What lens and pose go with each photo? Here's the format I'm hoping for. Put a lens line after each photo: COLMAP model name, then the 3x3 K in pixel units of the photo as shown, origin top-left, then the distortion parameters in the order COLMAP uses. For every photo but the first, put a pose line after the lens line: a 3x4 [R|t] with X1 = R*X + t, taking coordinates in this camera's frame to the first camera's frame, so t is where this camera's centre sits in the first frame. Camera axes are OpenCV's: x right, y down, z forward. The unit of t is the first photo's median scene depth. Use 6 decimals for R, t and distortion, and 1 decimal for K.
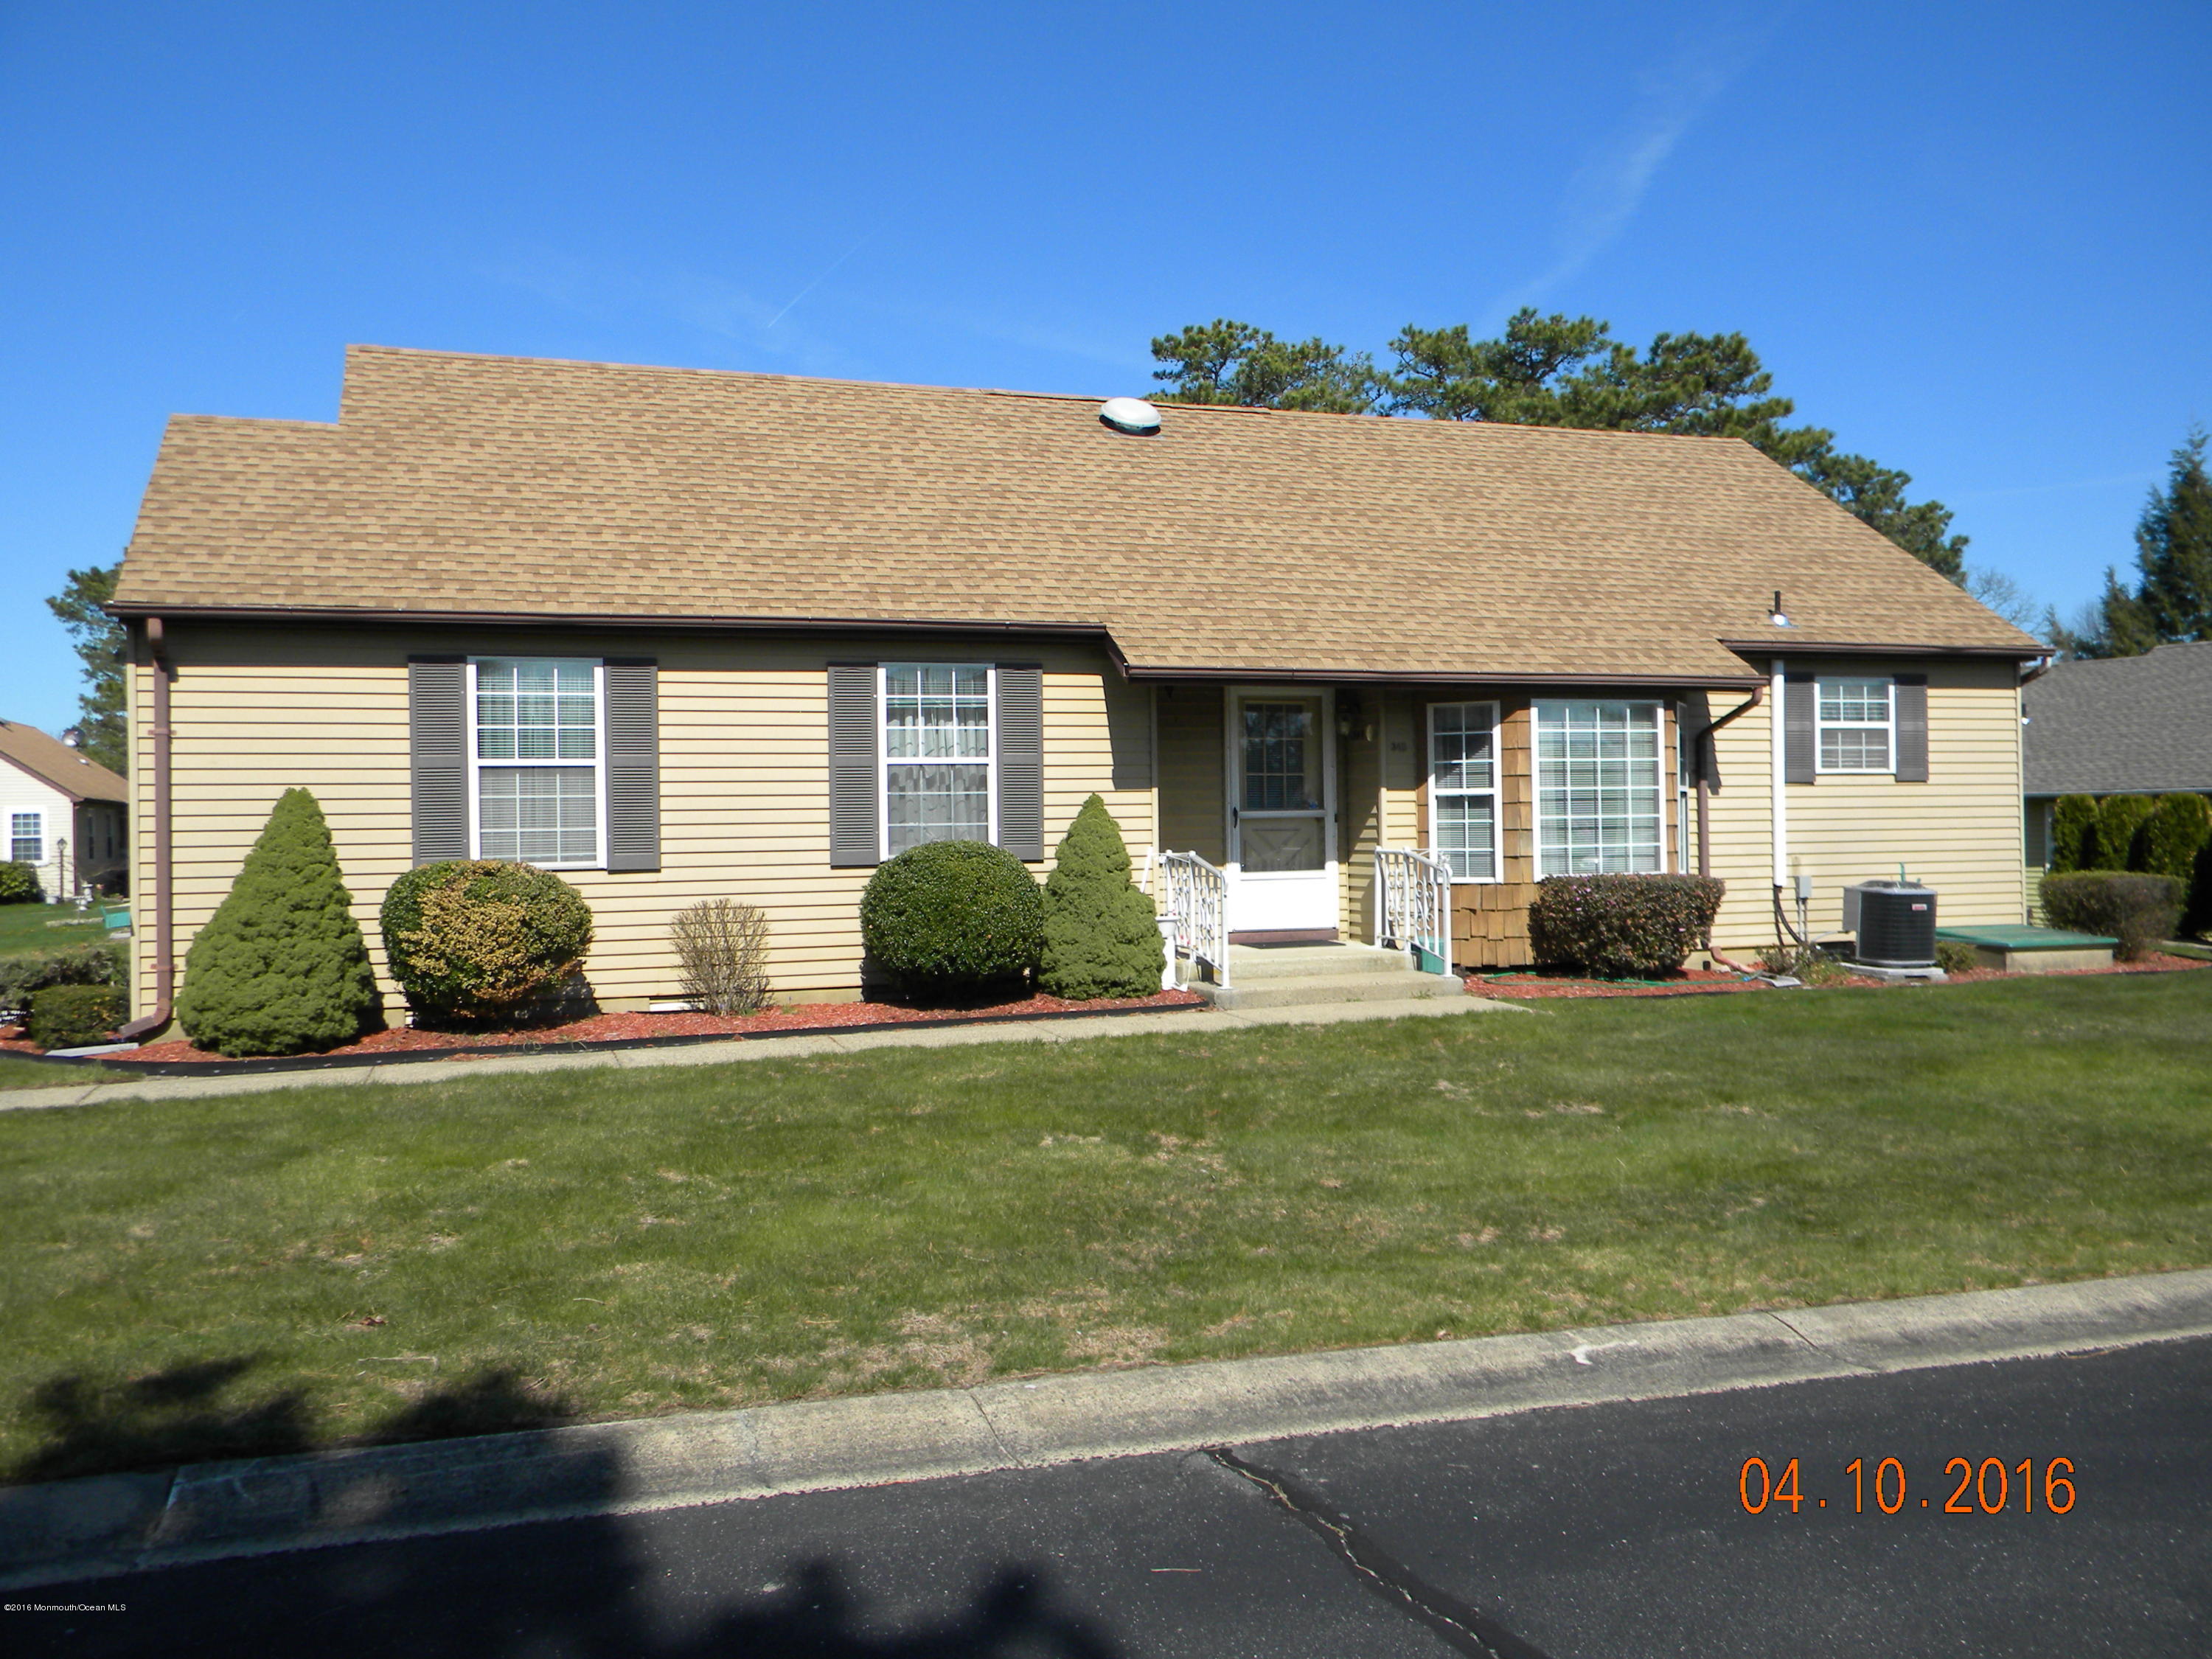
lens RADIAL K [[1806.2, 0, 1103.6], [0, 1806.2, 810.4], [0, 0, 1]] dist [0.022688, -0.052881]
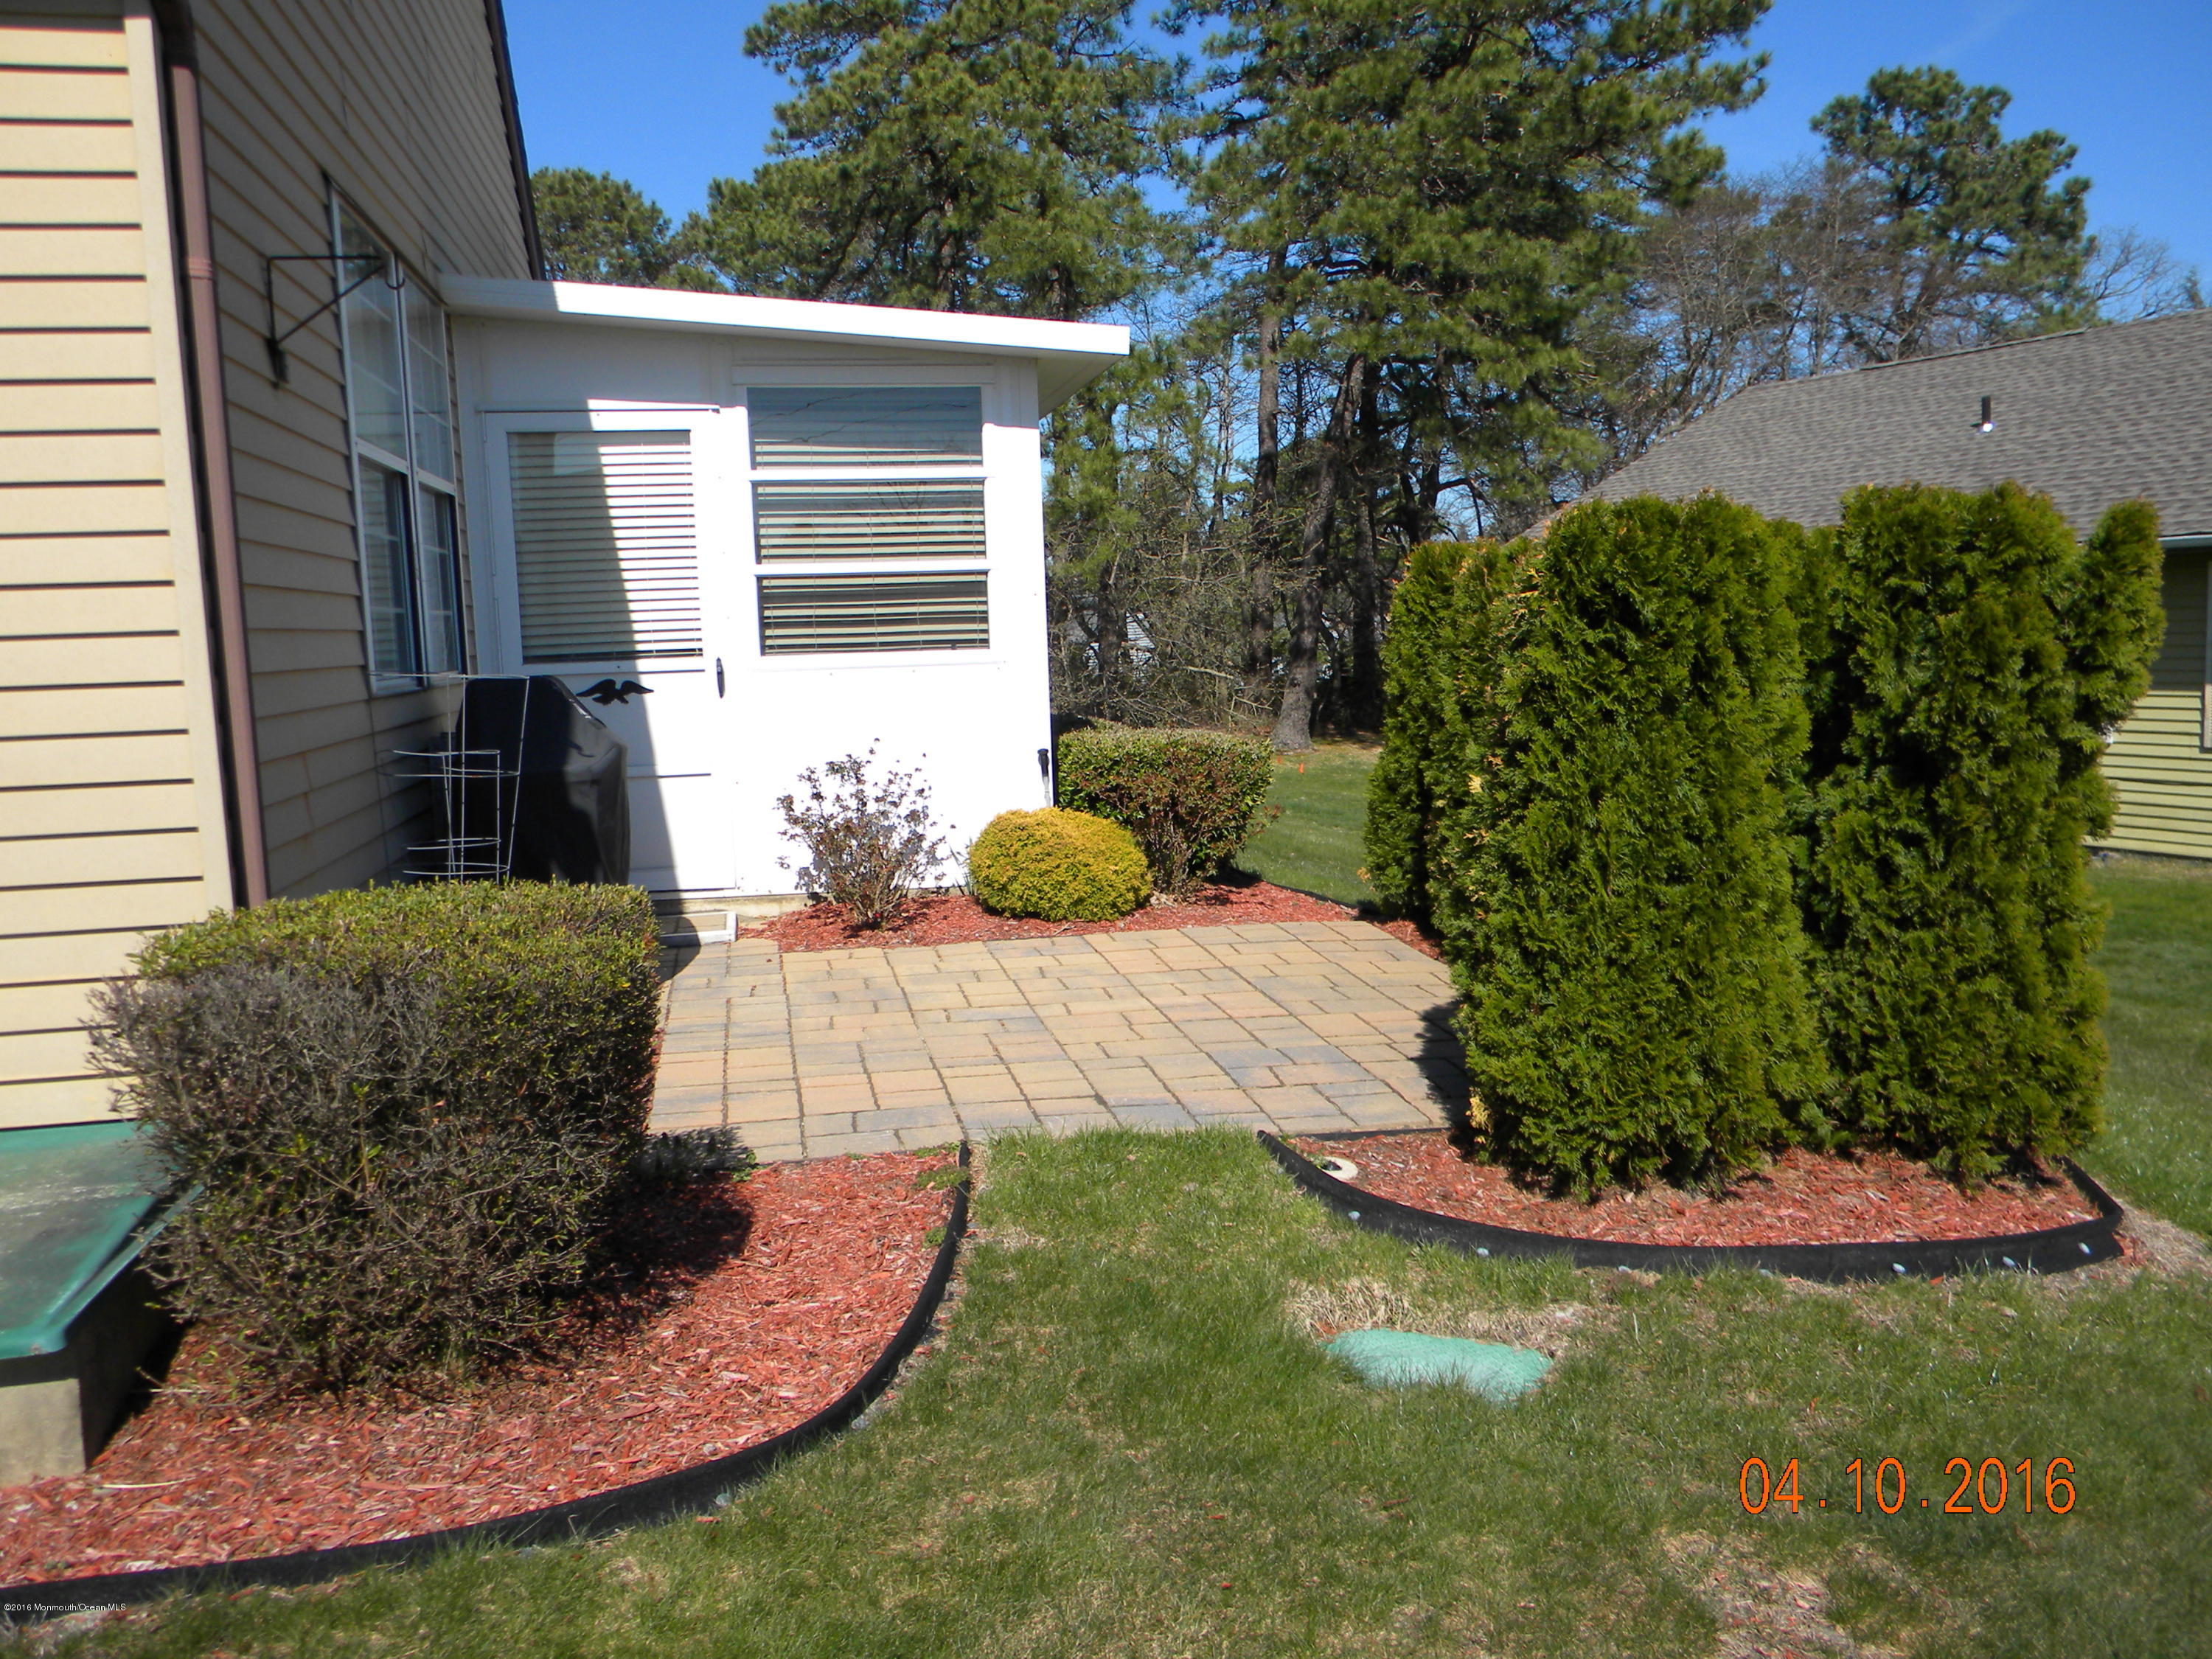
lens RADIAL K [[1824.9, 0, 1106.0], [0, 1824.9, 829.5], [0, 0, 1]] dist [0.013681, -0.041490]
pose [[0.990796, -0.004275, -0.135294, 0.740217], [0.020710, 0.992521, 0.120308, 0.003133], [0.133768, -0.122002, 0.983474, 0.910755]]
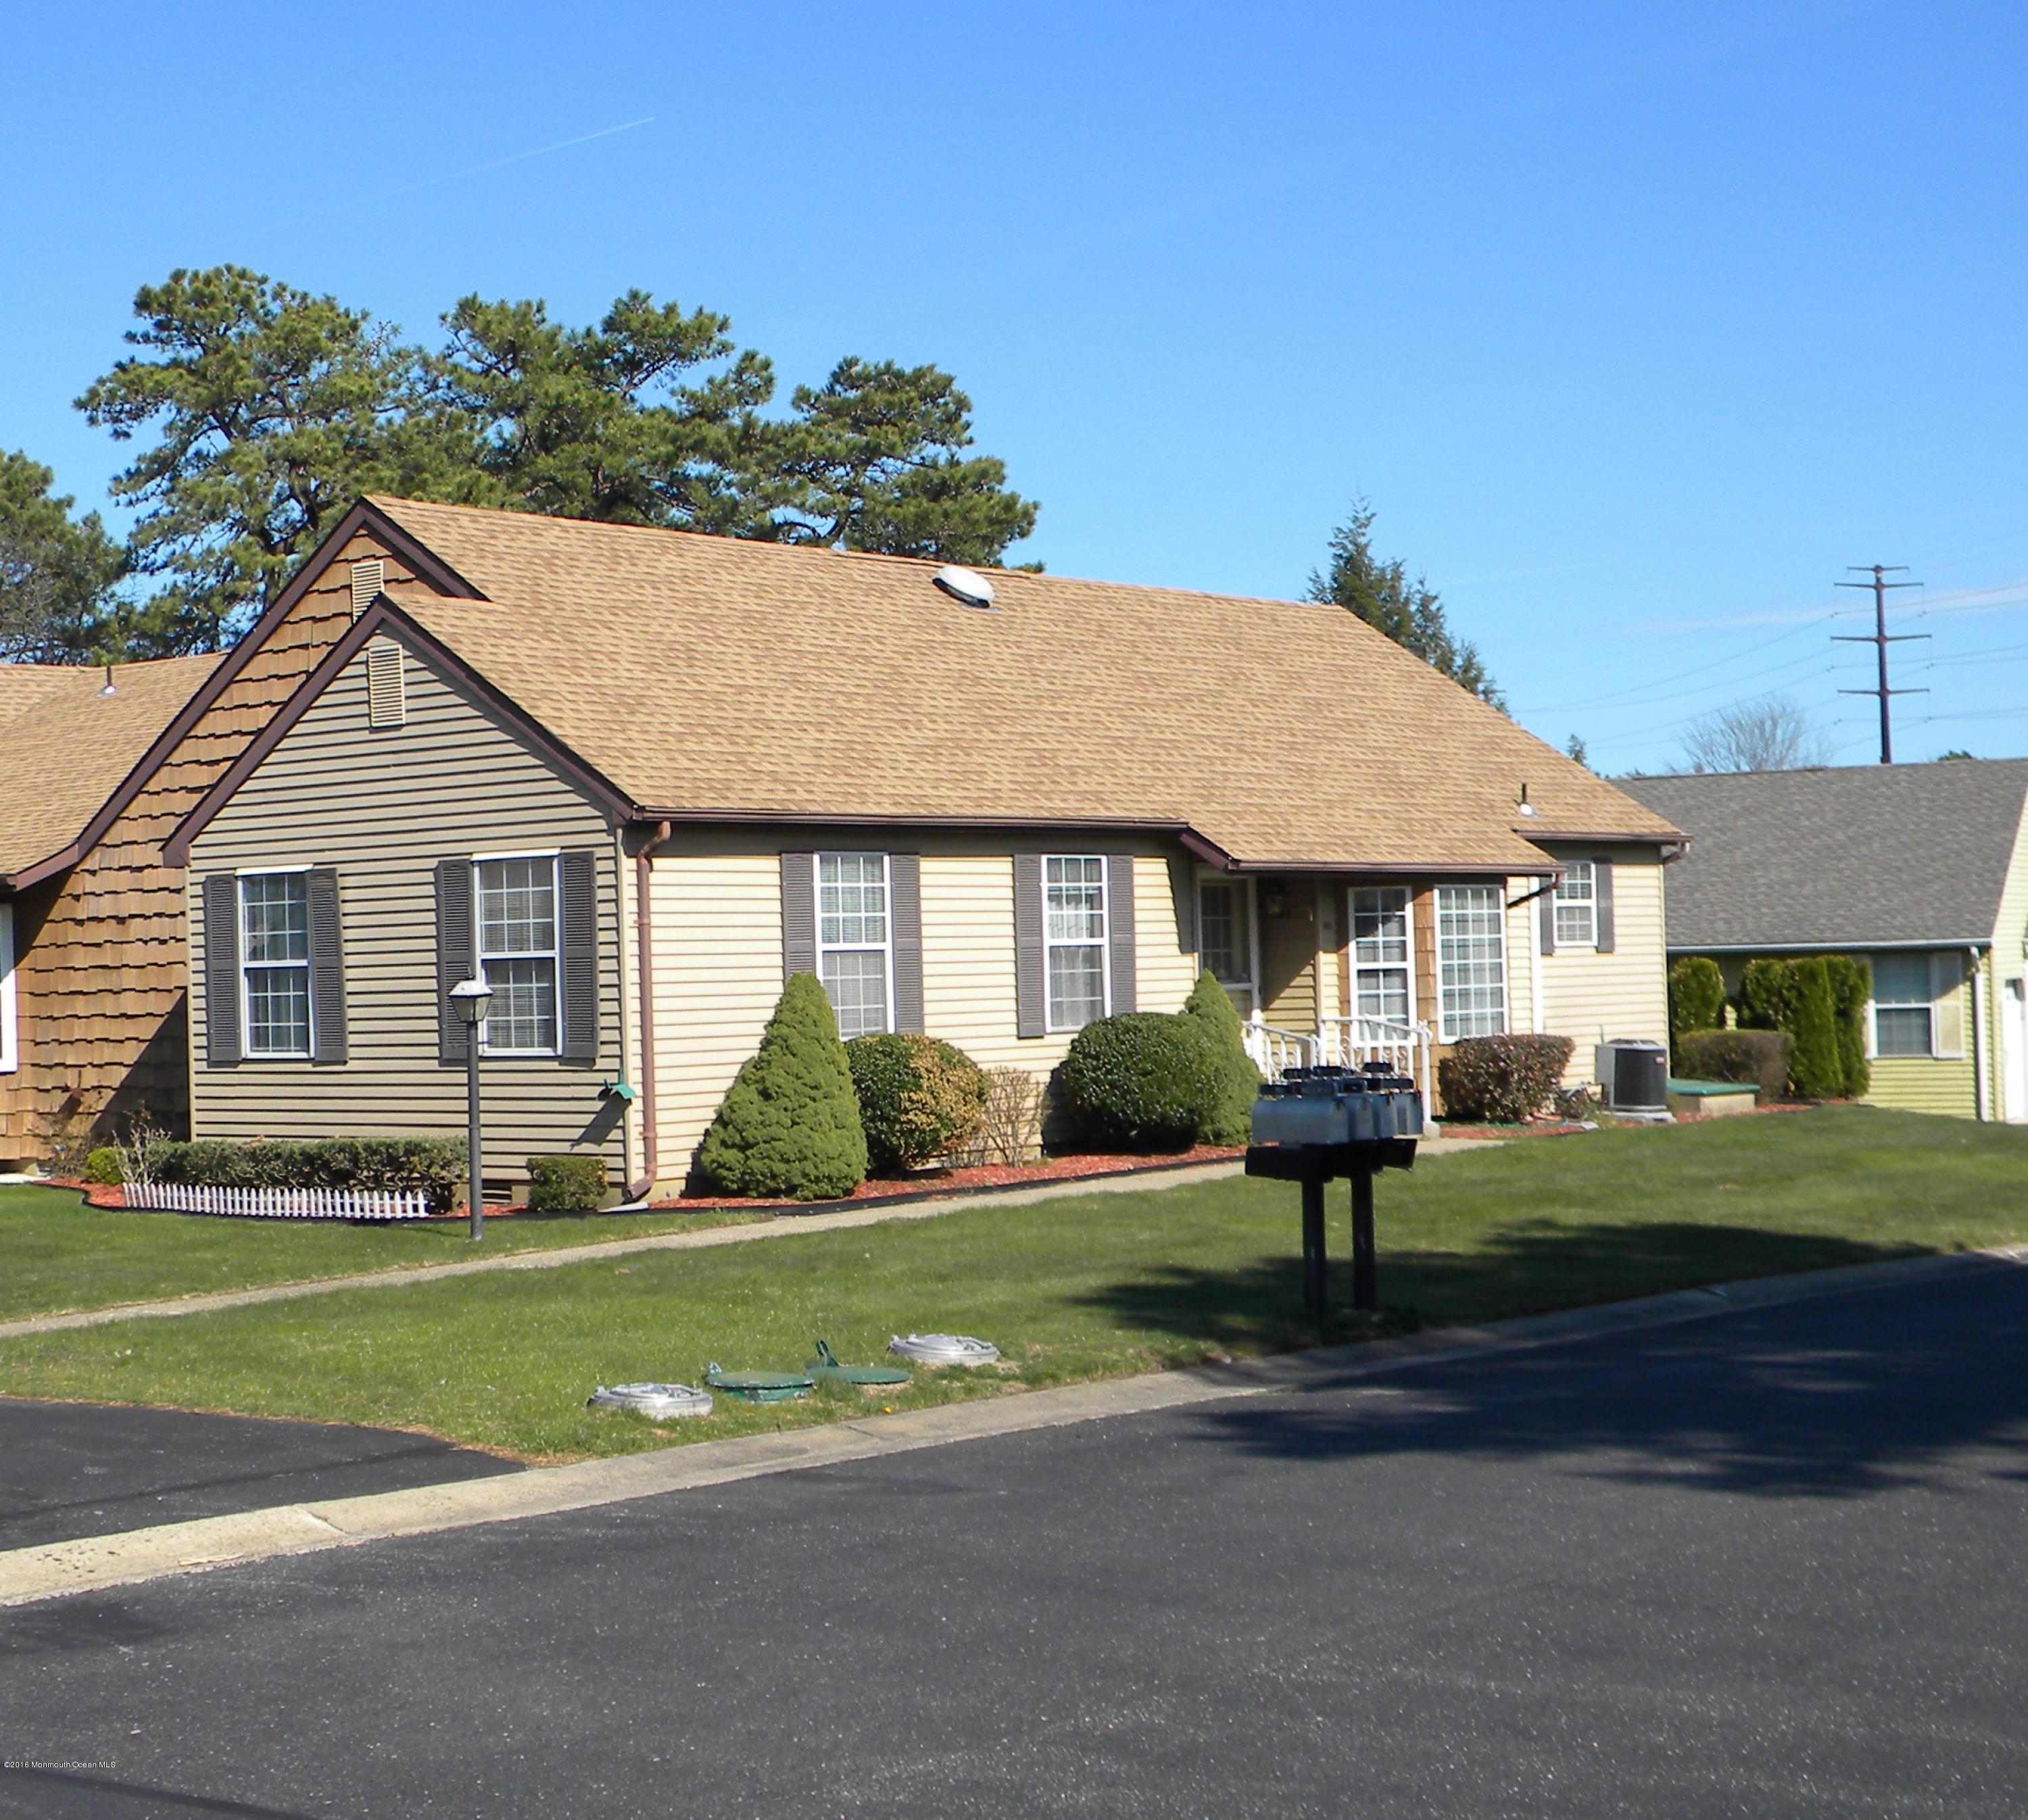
lens RADIAL K [[3583.0, 0, 802.4], [0, 3583.0, 911.8], [0, 0, 1]] dist [-0.024631, 0.181497]
pose [[0.864654, -0.000558, 0.502368, -1.239525], [0.011719, 0.999750, -0.019060, -0.005359], [-0.502231, 0.022368, 0.864444, -0.759692]]
